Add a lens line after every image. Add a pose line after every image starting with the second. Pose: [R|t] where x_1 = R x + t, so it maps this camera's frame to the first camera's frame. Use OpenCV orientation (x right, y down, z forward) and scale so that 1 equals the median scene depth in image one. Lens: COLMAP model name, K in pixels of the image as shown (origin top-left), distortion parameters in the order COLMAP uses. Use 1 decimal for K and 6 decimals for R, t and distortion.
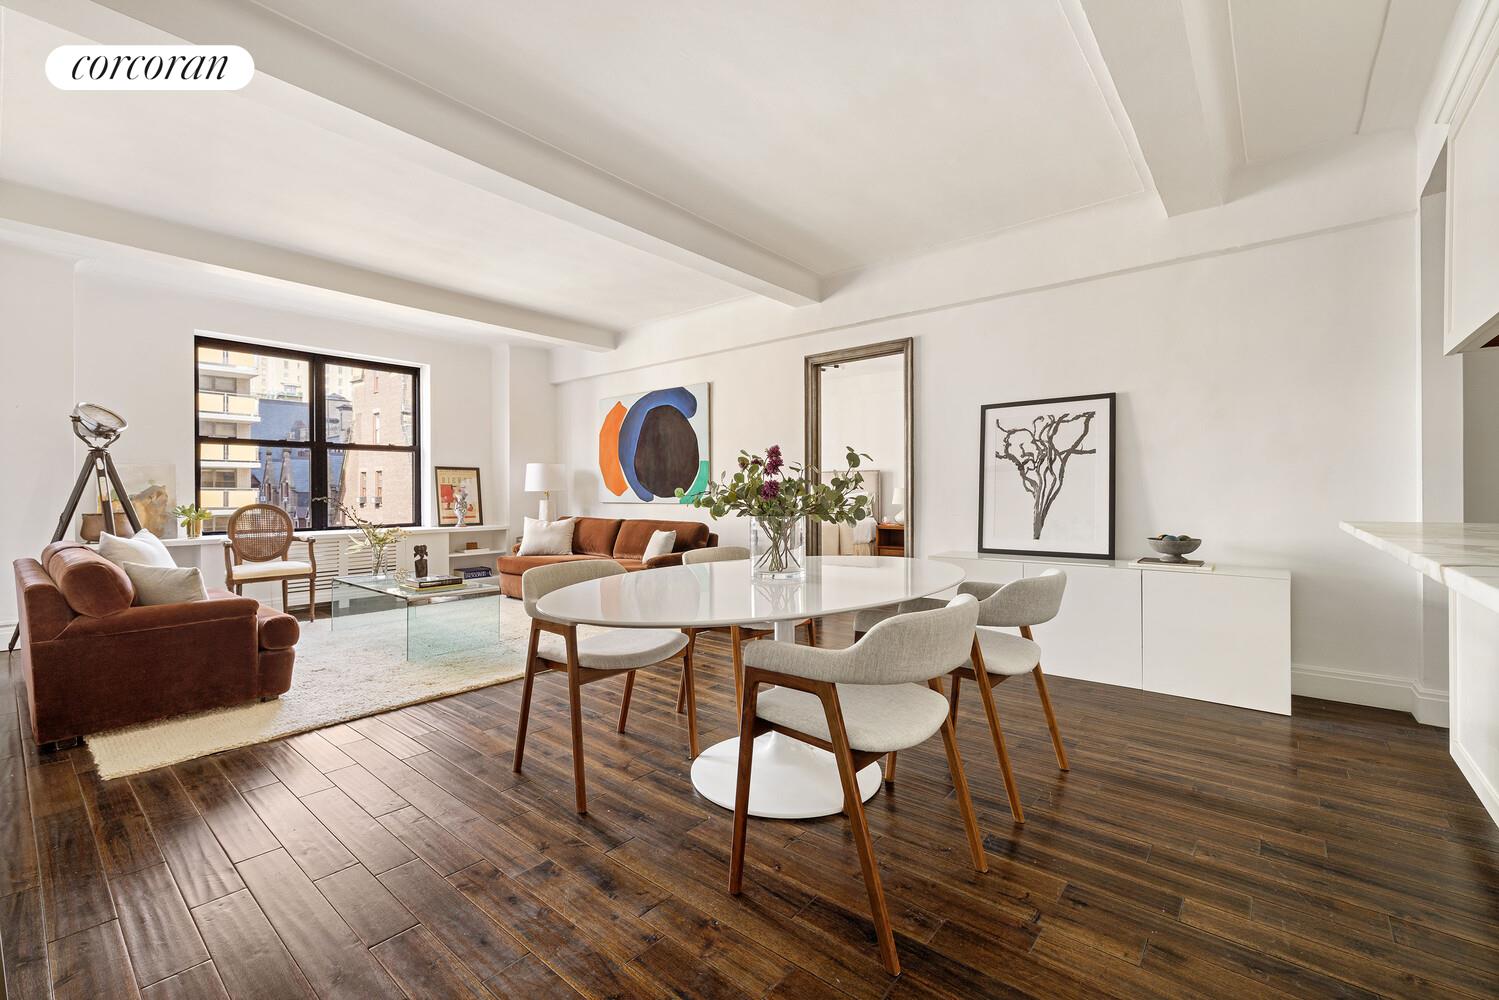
lens RADIAL K [[635.5, 0, 749.5], [0, 635.5, 500.0], [0, 0, 1]] dist [0.001563, 0.000136]
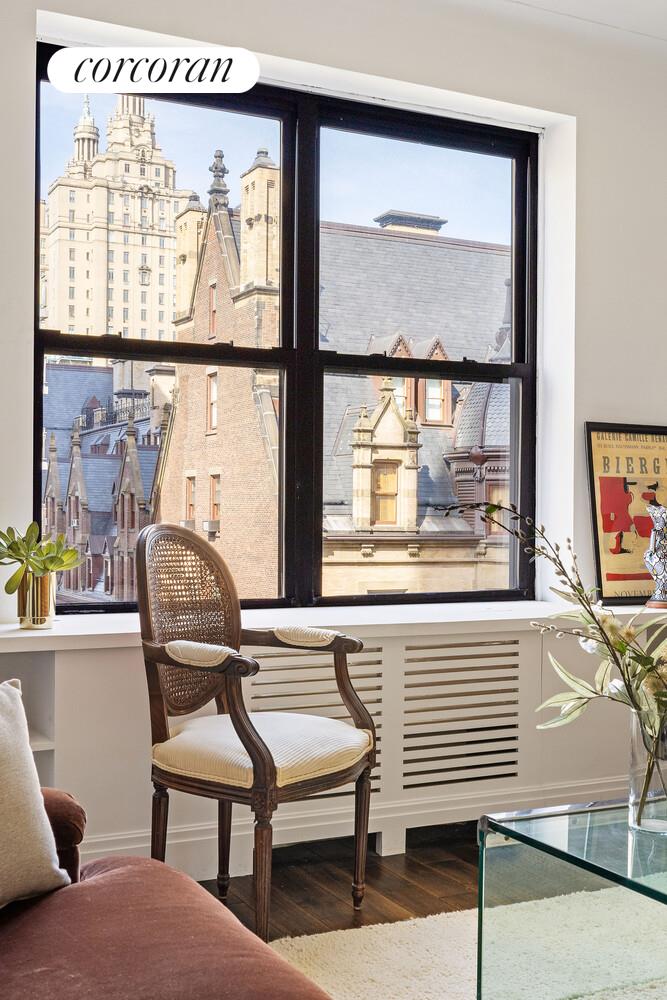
lens RADIAL K [[1247.6, 0, 333.5], [0, 1247.6, 500.0], [0, 0, 1]] dist [0.009432, 0.003690]
pose [[0.911528, 0.004051, -0.411217, -0.362330], [-0.014695, 0.999634, -0.022727, 0.004655], [0.410974, 0.026759, 0.911254, 0.363192]]
